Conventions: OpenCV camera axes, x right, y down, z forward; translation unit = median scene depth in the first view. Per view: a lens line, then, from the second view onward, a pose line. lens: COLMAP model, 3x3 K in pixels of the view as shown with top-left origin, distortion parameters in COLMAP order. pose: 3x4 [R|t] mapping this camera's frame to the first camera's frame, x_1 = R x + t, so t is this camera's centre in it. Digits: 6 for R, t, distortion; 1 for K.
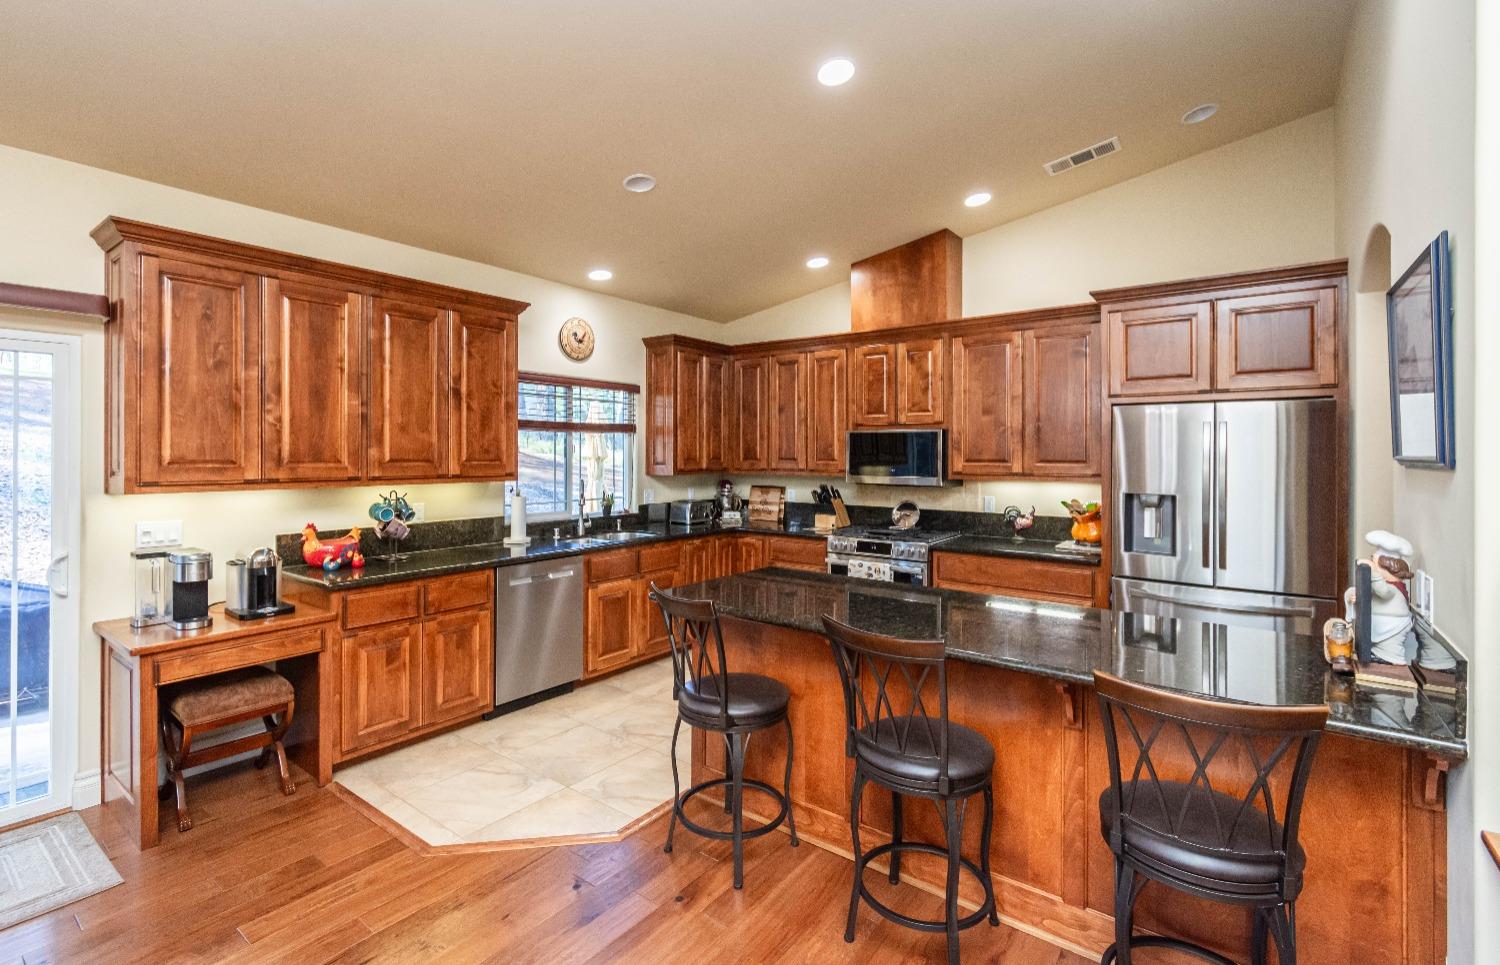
lens RADIAL K [[669.6, 0, 754.0], [0, 669.6, 455.0], [0, 0, 1]] dist [0.000174, 0.000020]
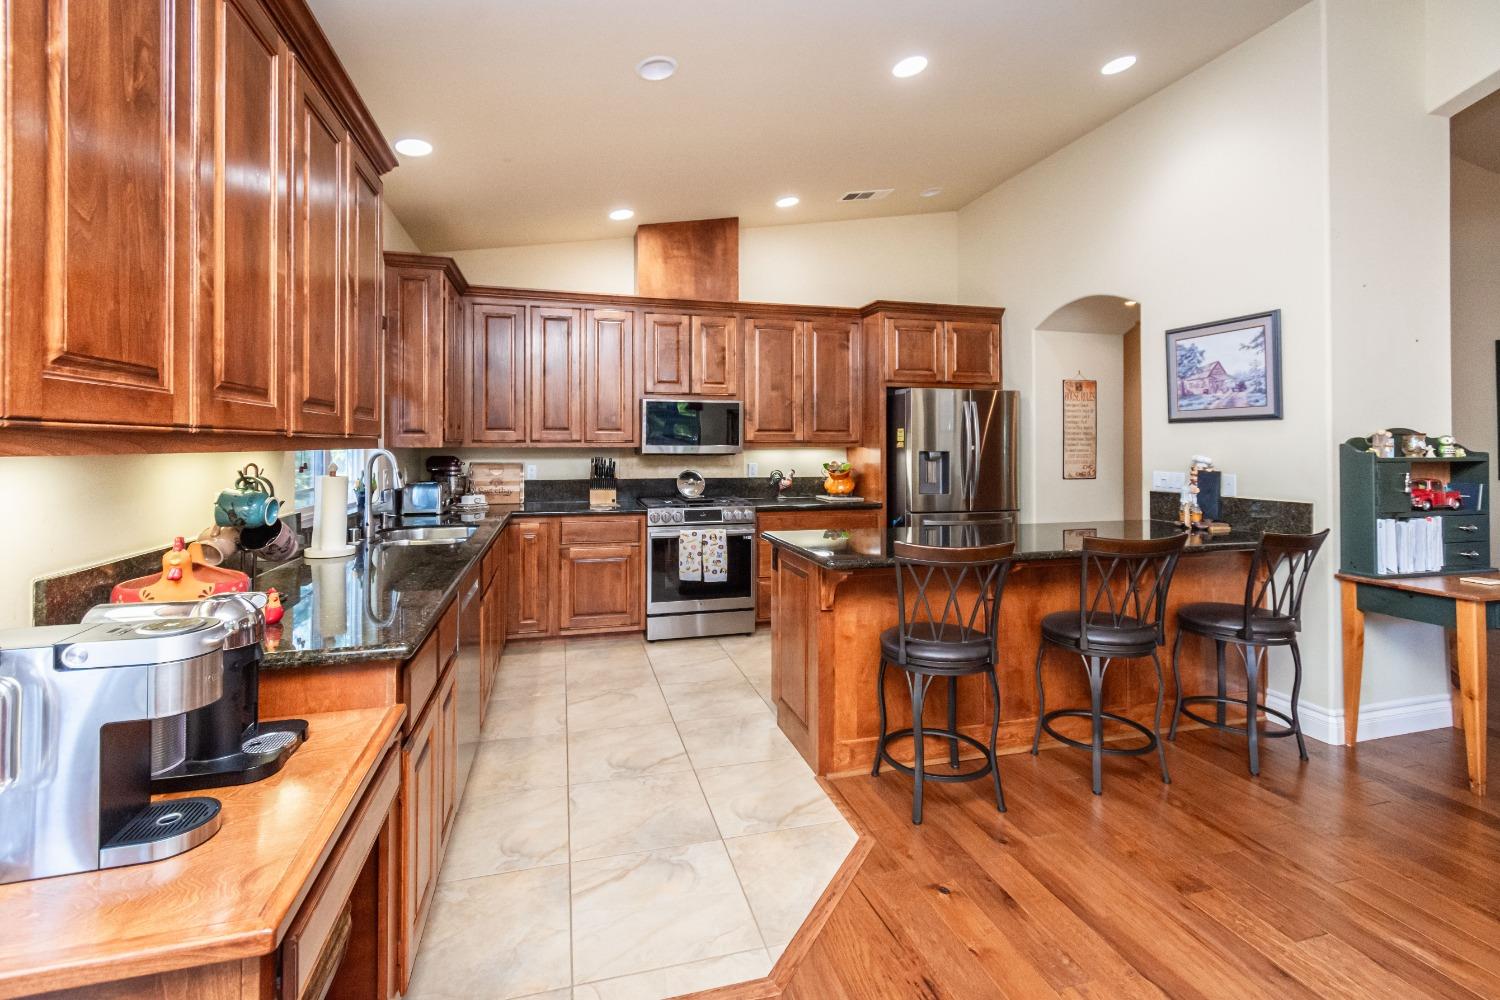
lens RADIAL K [[659.7, 0, 737.9], [0, 659.7, 439.0], [0, 0, 1]] dist [0.000388, 0.000037]
pose [[0.624102, 0.005688, 0.781322, -0.553406], [0.002267, 0.999956, -0.009091, 0.032509], [-0.781340, 0.007445, 0.624061, 0.335885]]
